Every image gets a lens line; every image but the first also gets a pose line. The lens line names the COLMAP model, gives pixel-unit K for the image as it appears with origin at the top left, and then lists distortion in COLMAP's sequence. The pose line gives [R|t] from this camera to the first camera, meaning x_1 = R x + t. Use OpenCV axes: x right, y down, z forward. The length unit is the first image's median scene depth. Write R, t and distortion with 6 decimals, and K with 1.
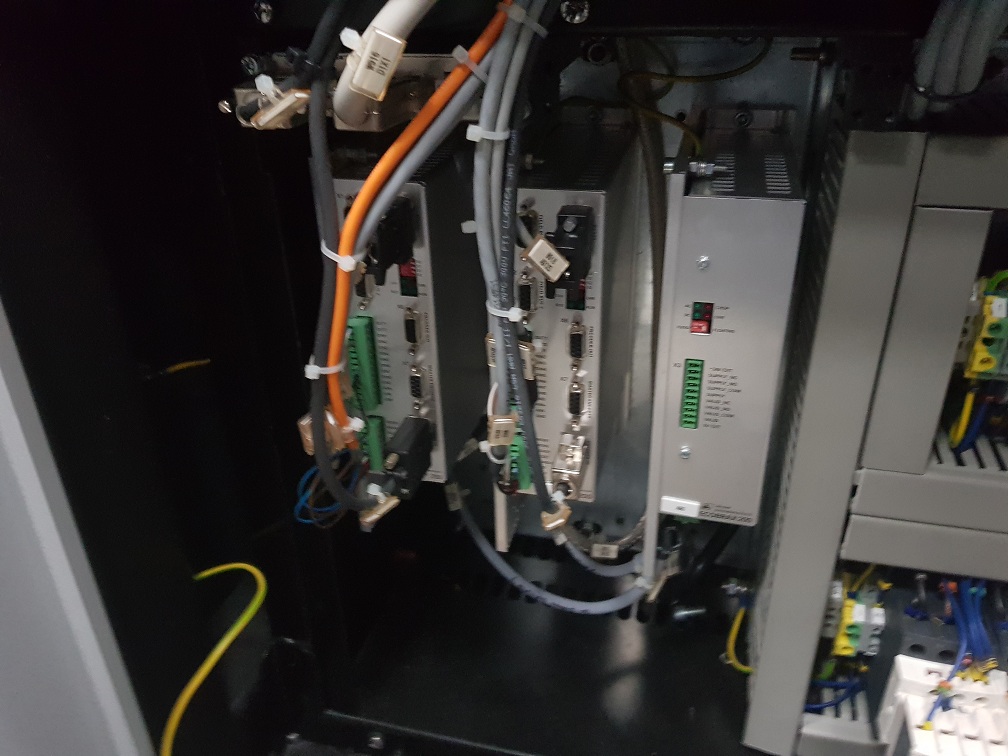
lens RADIAL K [[794.8, 0, 501.3], [0, 794.8, 364.7], [0, 0, 1]] dist [0.059847, -0.114467]
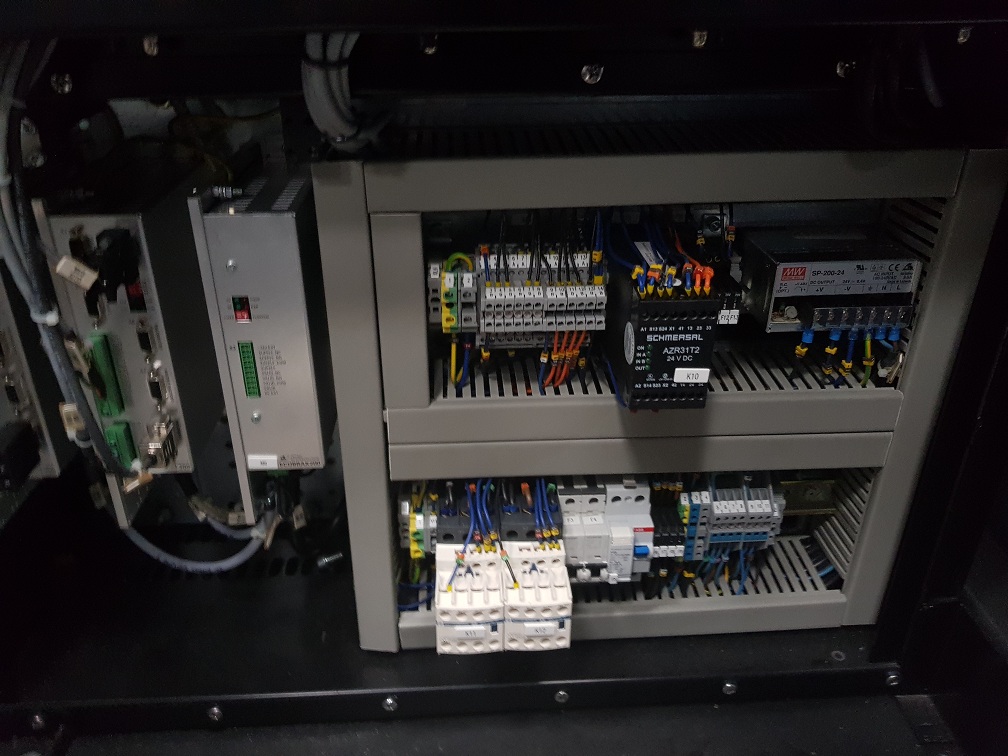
lens RADIAL K [[794.8, 0, 501.3], [0, 794.8, 364.7], [0, 0, 1]] dist [0.059847, -0.114467]
pose [[0.950300, -0.119547, 0.287470, 0.254550], [0.122800, 0.992408, 0.006760, 0.069288], [-0.286096, 0.028877, 0.957766, -0.326067]]
